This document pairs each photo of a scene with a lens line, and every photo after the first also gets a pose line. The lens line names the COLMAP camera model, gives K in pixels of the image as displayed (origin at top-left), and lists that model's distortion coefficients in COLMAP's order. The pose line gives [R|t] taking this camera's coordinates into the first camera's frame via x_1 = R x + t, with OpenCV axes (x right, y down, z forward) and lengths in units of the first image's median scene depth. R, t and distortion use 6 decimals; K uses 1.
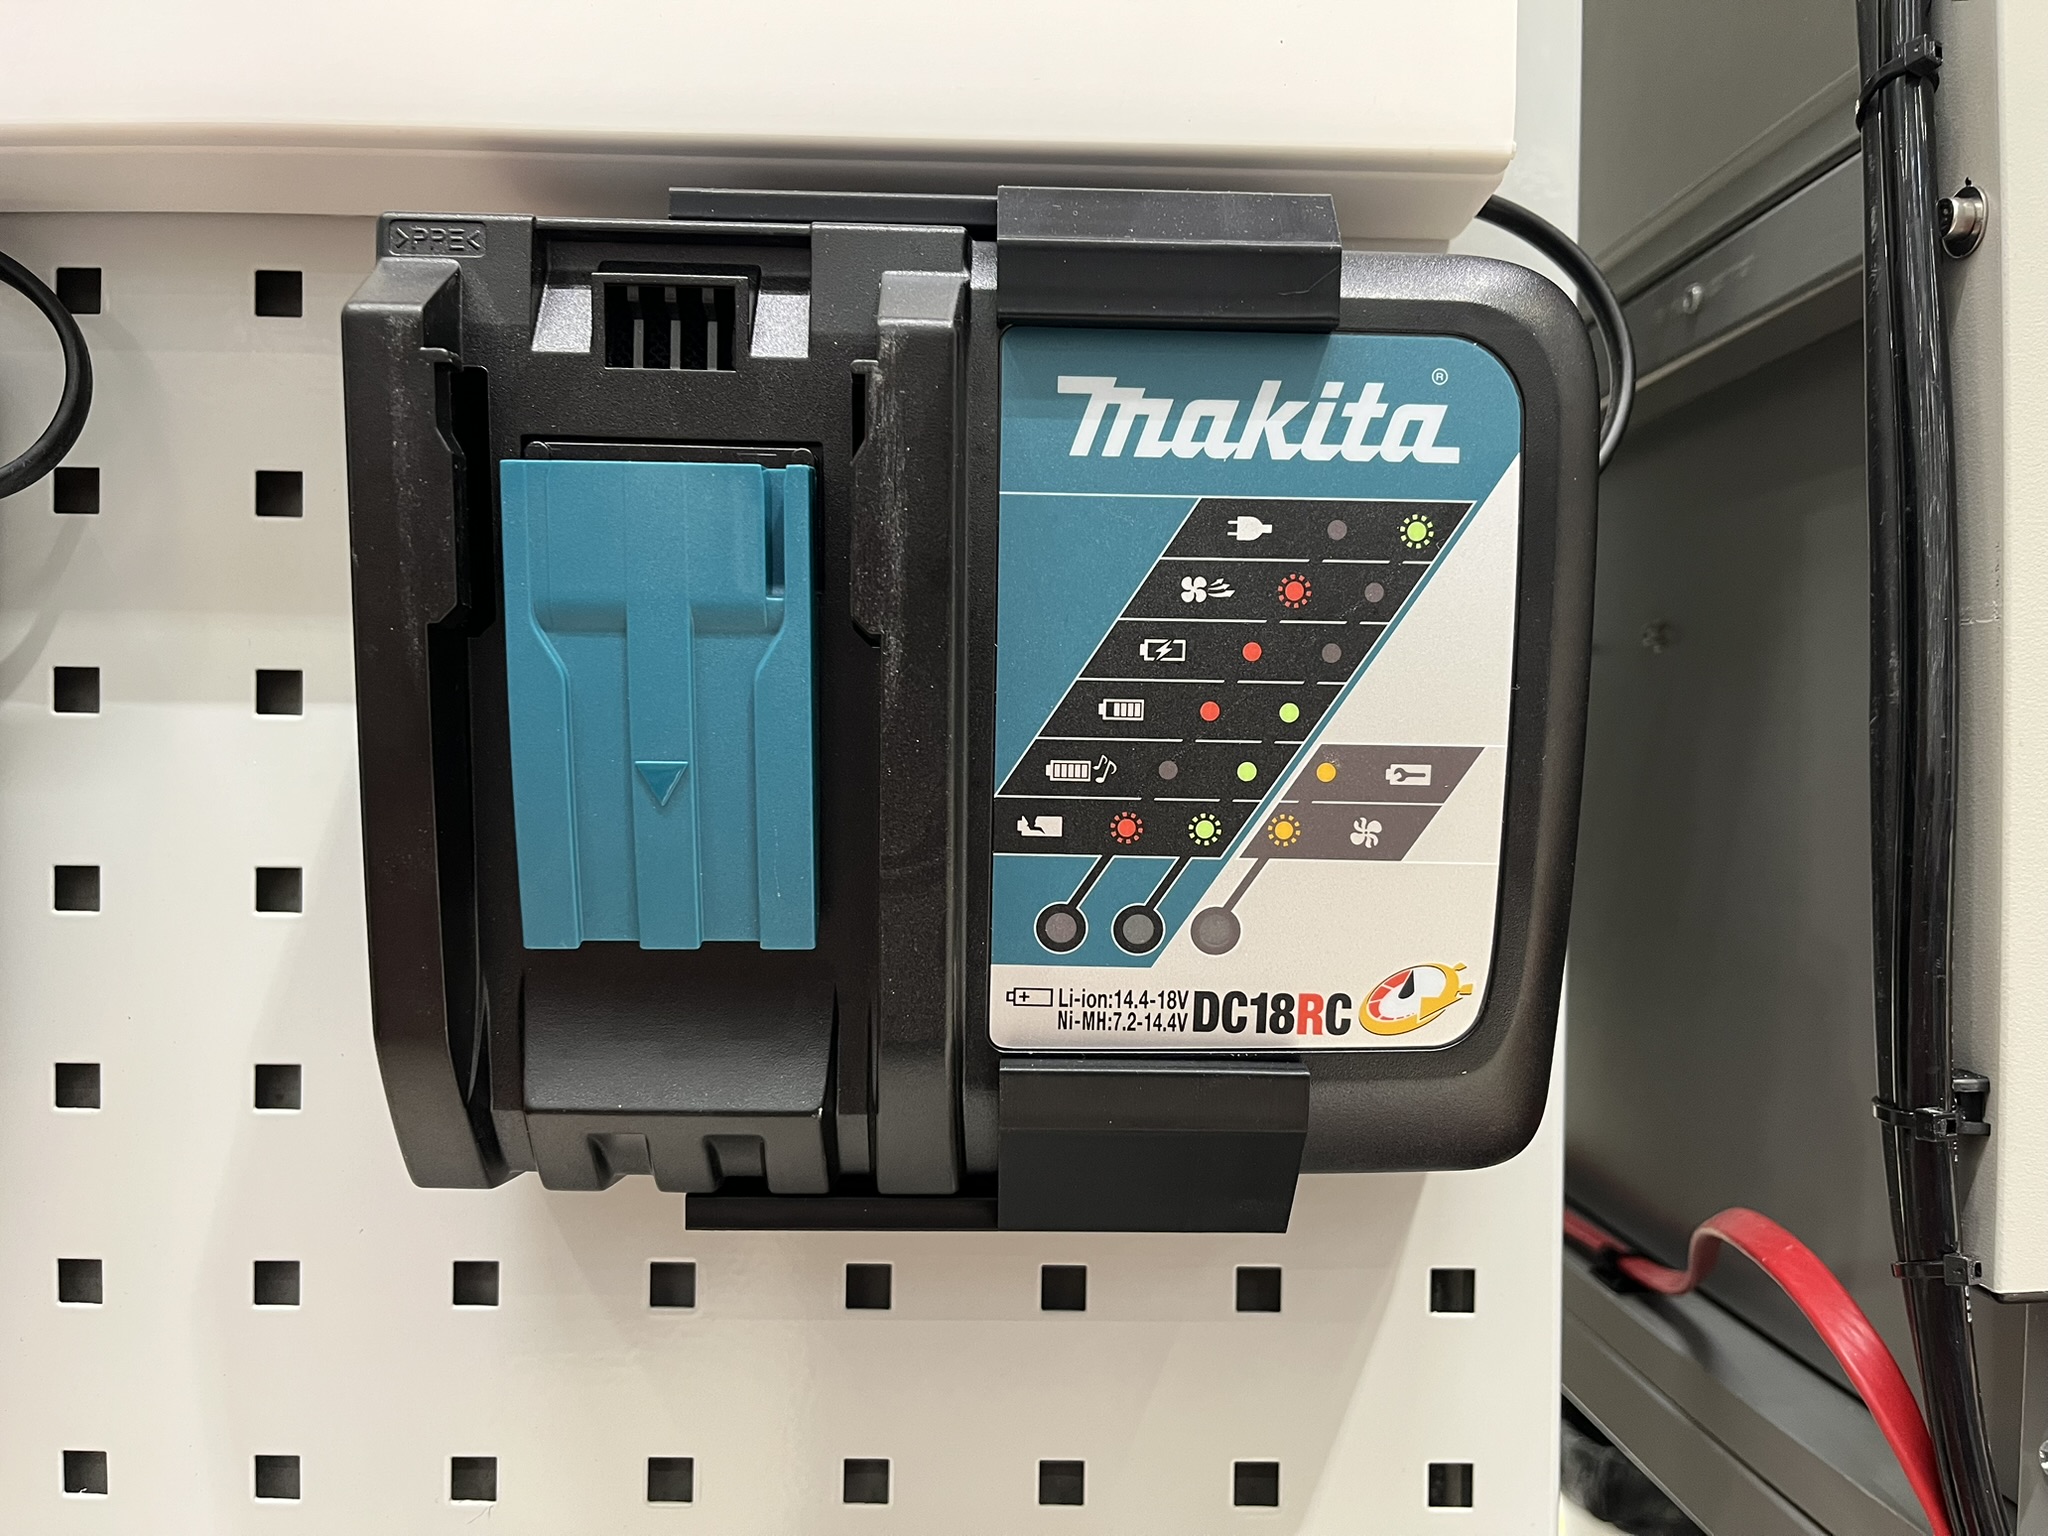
lens RADIAL K [[1599.0, 0, 970.9], [0, 1599.0, 791.5], [0, 0, 1]] dist [0.025336, -0.006996]
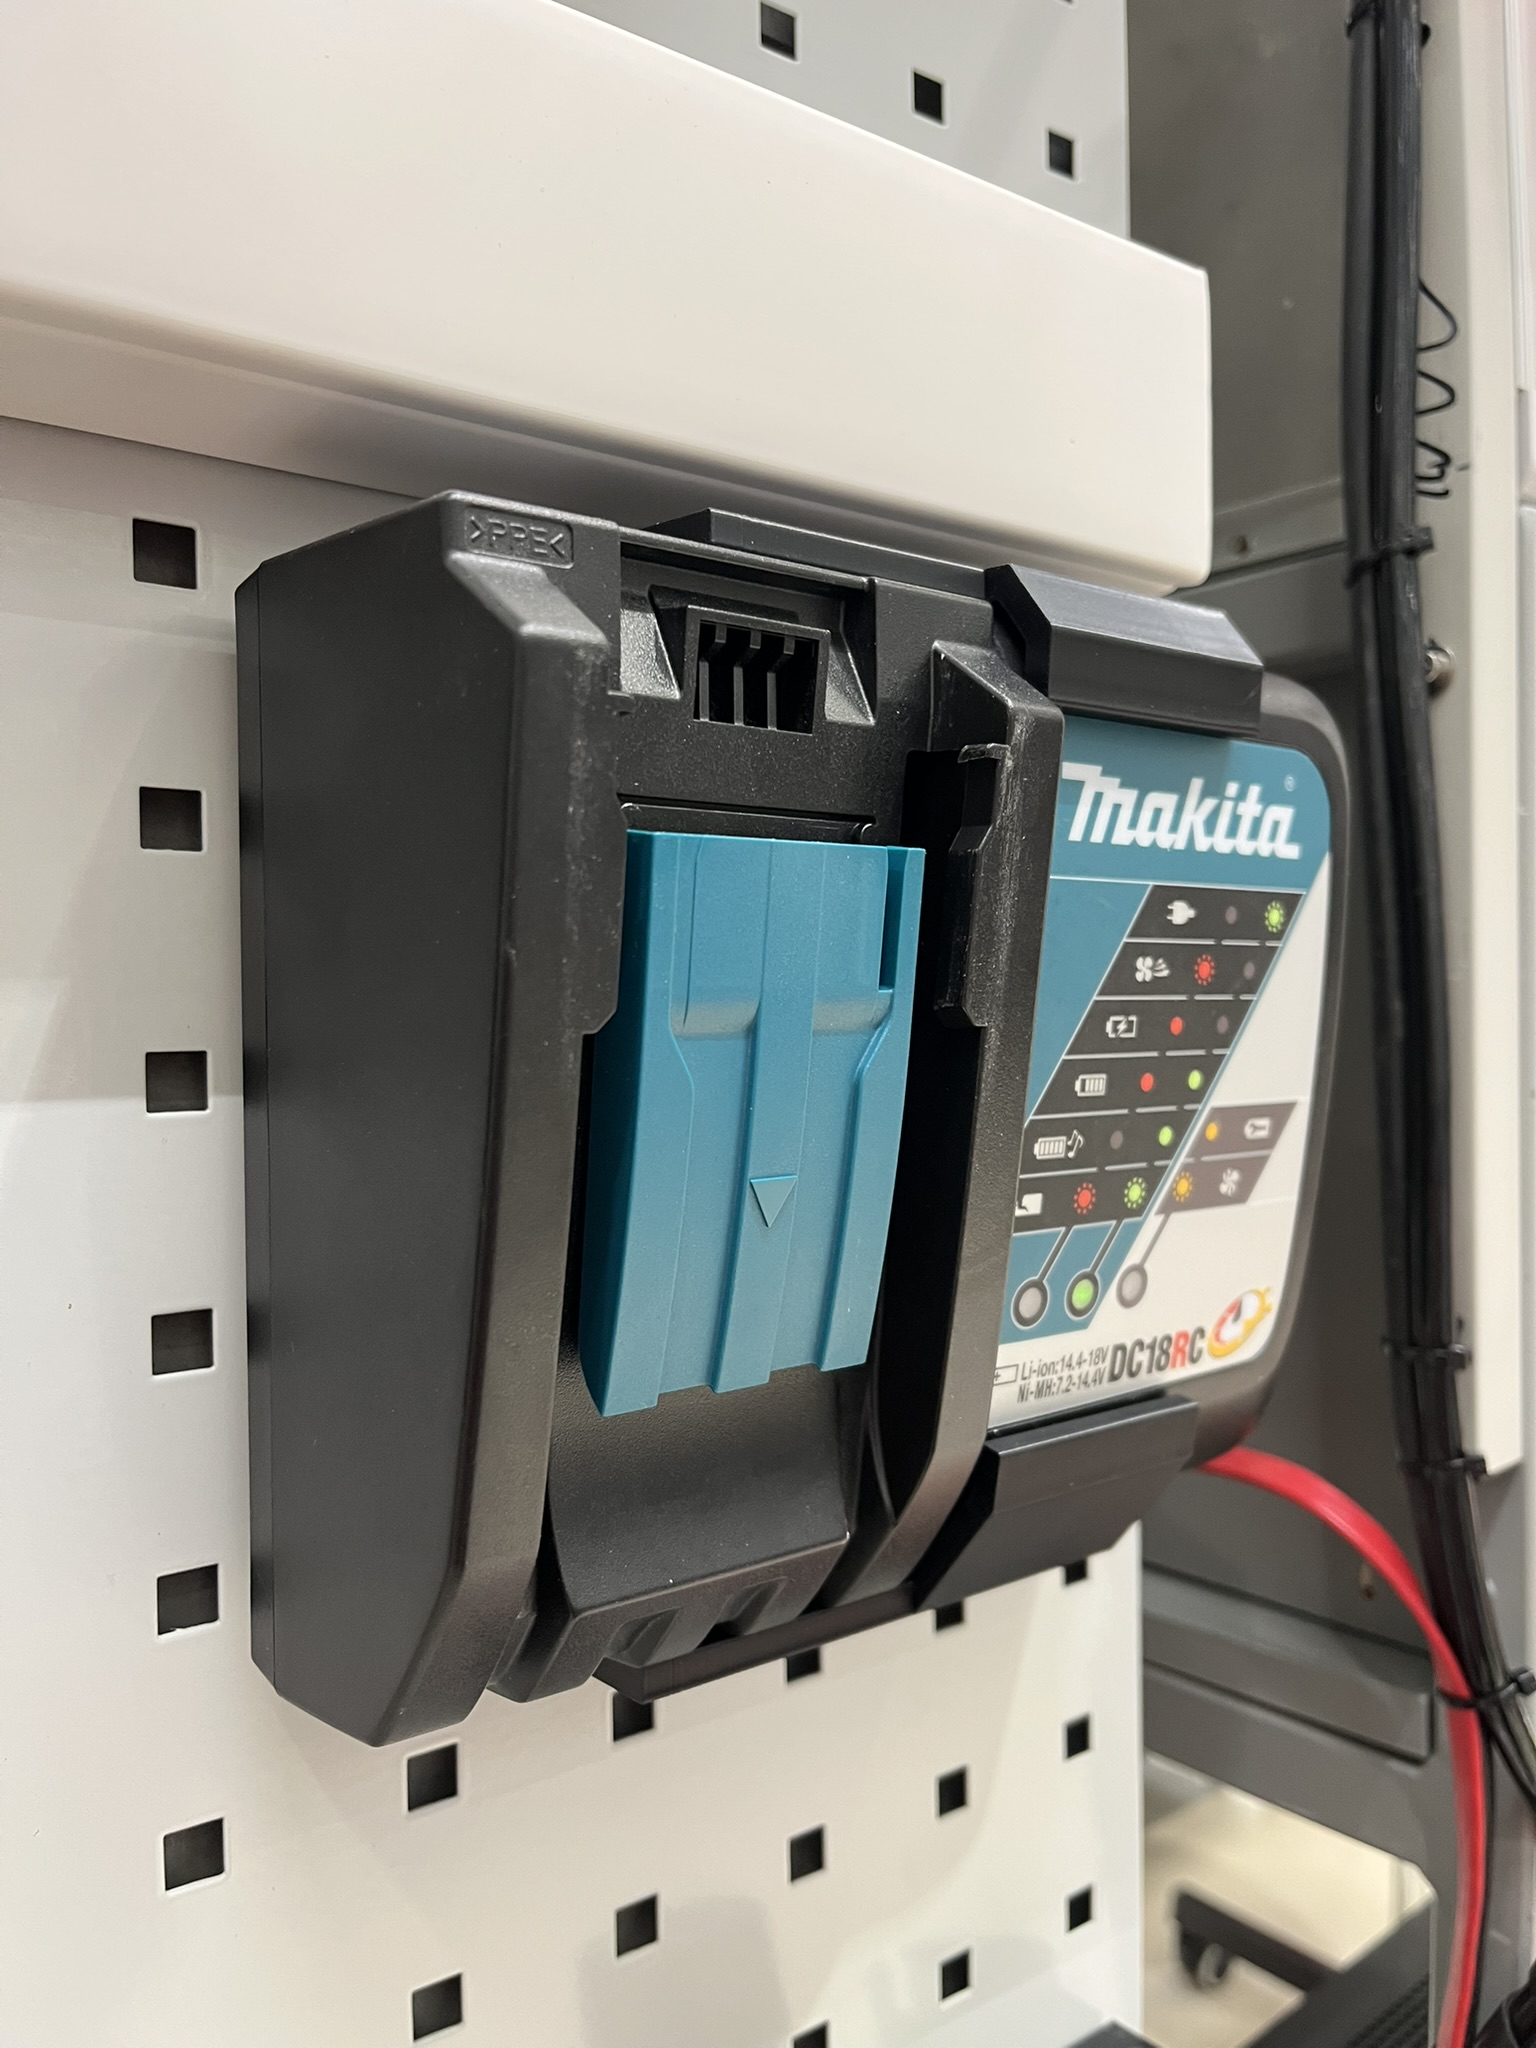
lens RADIAL K [[1603.7, 0, 768.0], [0, 1603.7, 1024.0], [0, 0, 1]] dist [0.027076, -0.056847]
pose [[0.802123, -0.032621, 0.596267, -0.693694], [0.032710, 0.999408, 0.010673, -0.109439], [-0.596262, 0.010943, 0.802715, 0.296416]]
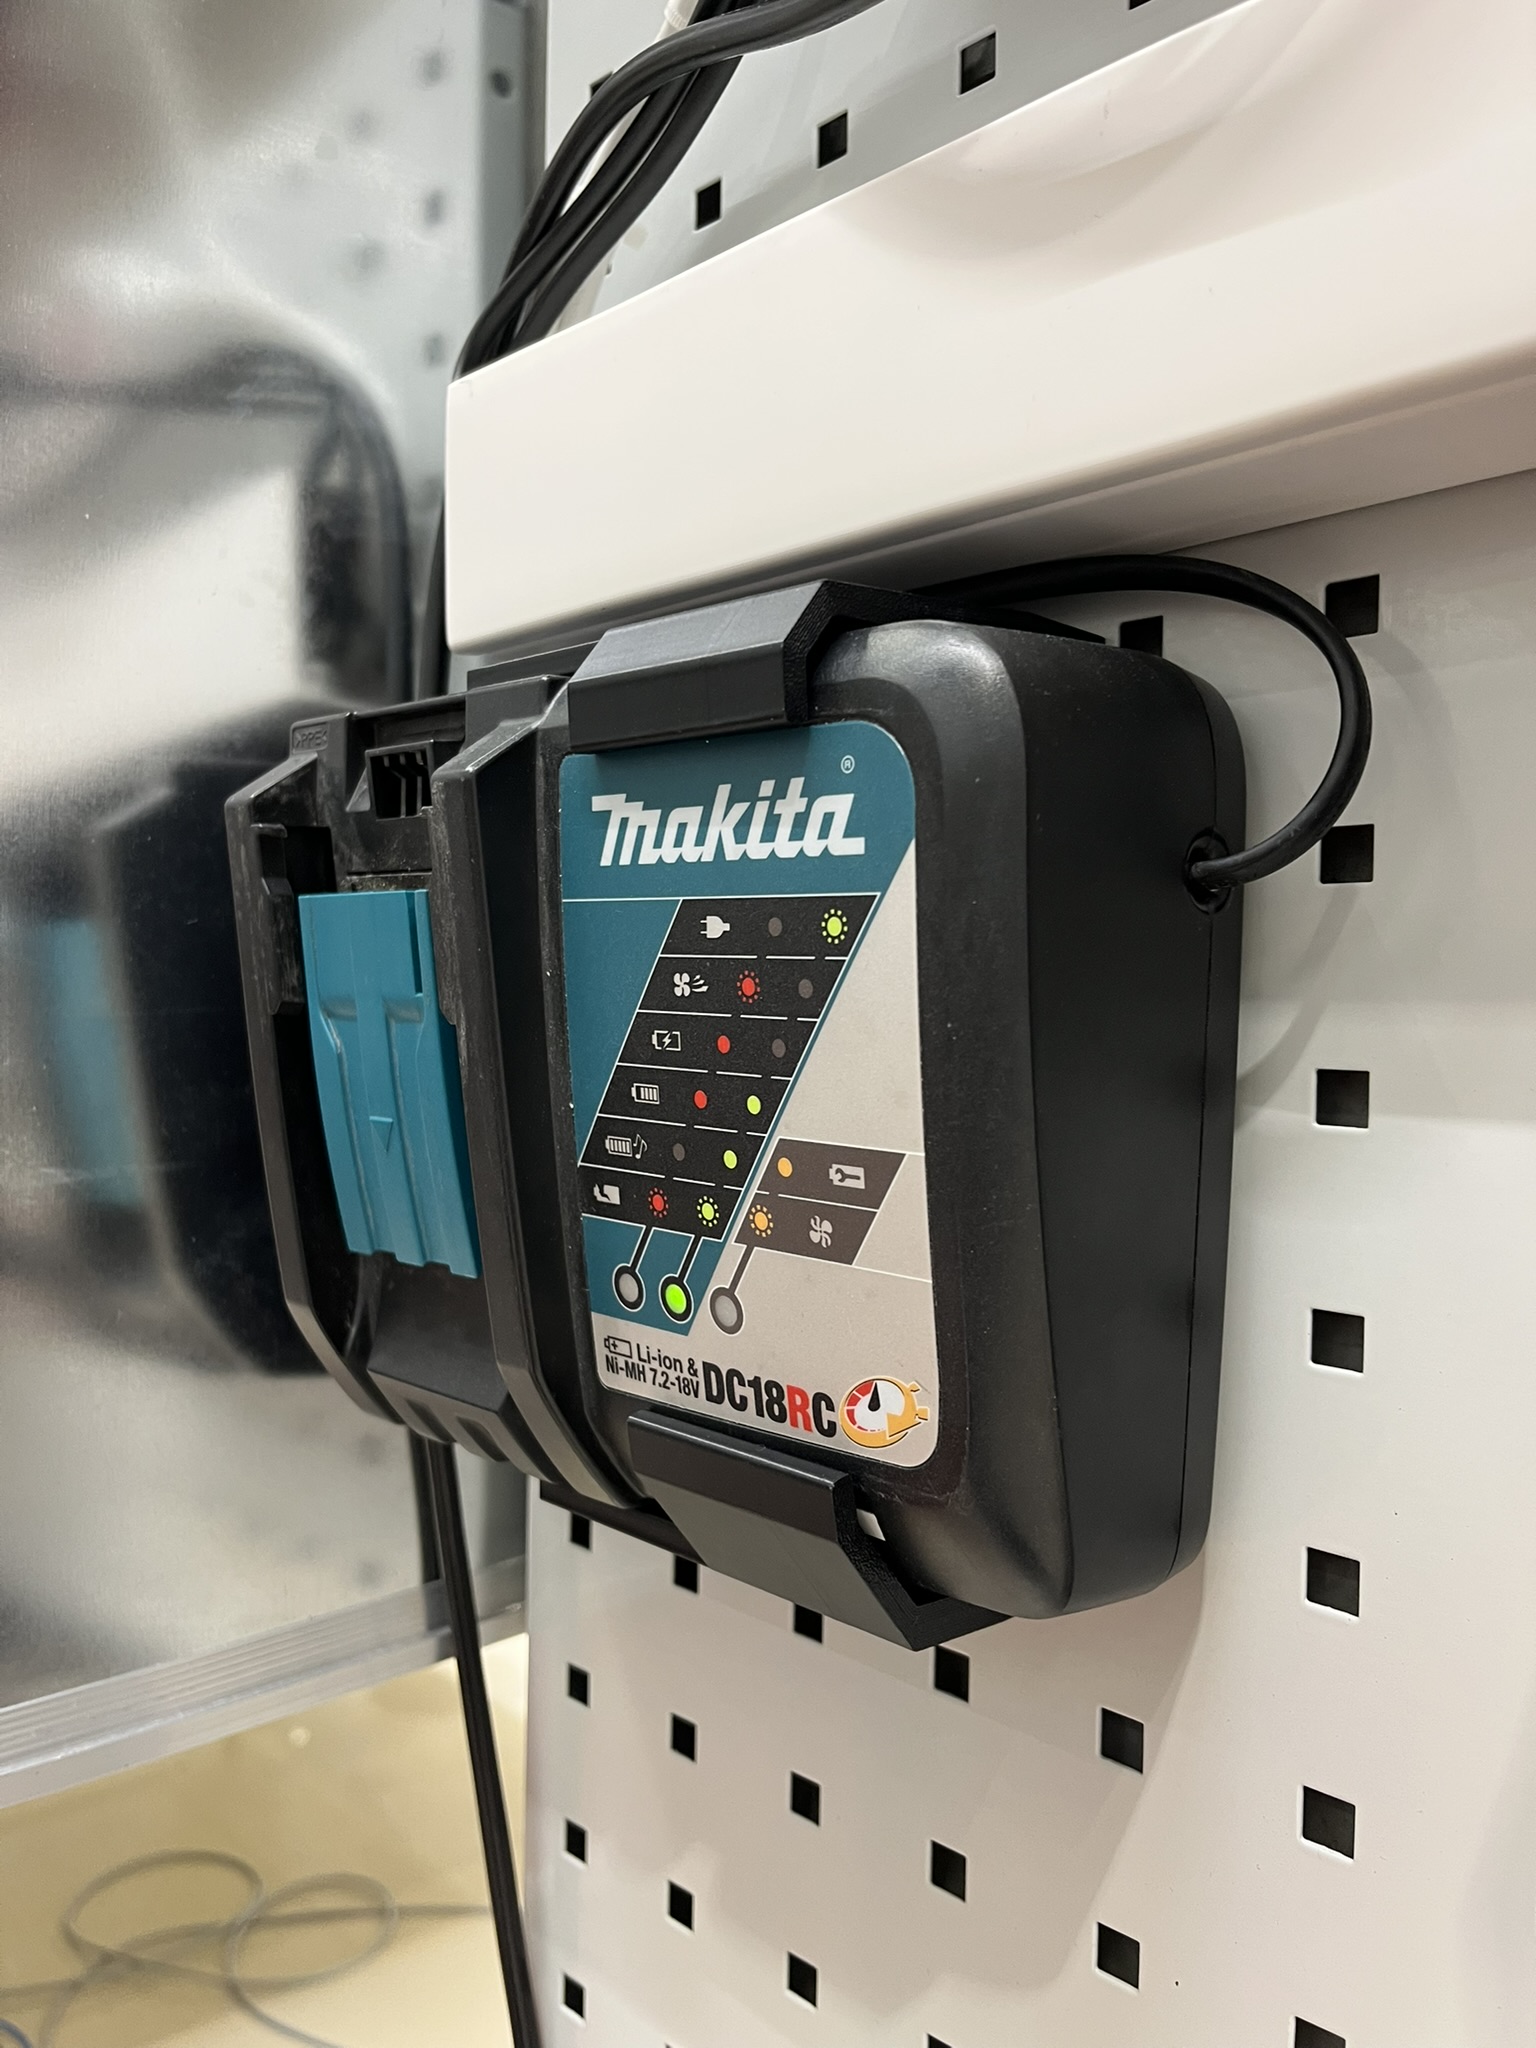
lens RADIAL K [[1601.1, 0, 779.7], [0, 1601.1, 1040.2], [0, 0, 1]] dist [0.065691, -0.065007]
pose [[0.709691, 0.027262, -0.703986, 0.934110], [-0.039745, 0.999209, -0.001373, -0.090470], [0.703391, 0.028954, 0.710213, 0.291566]]
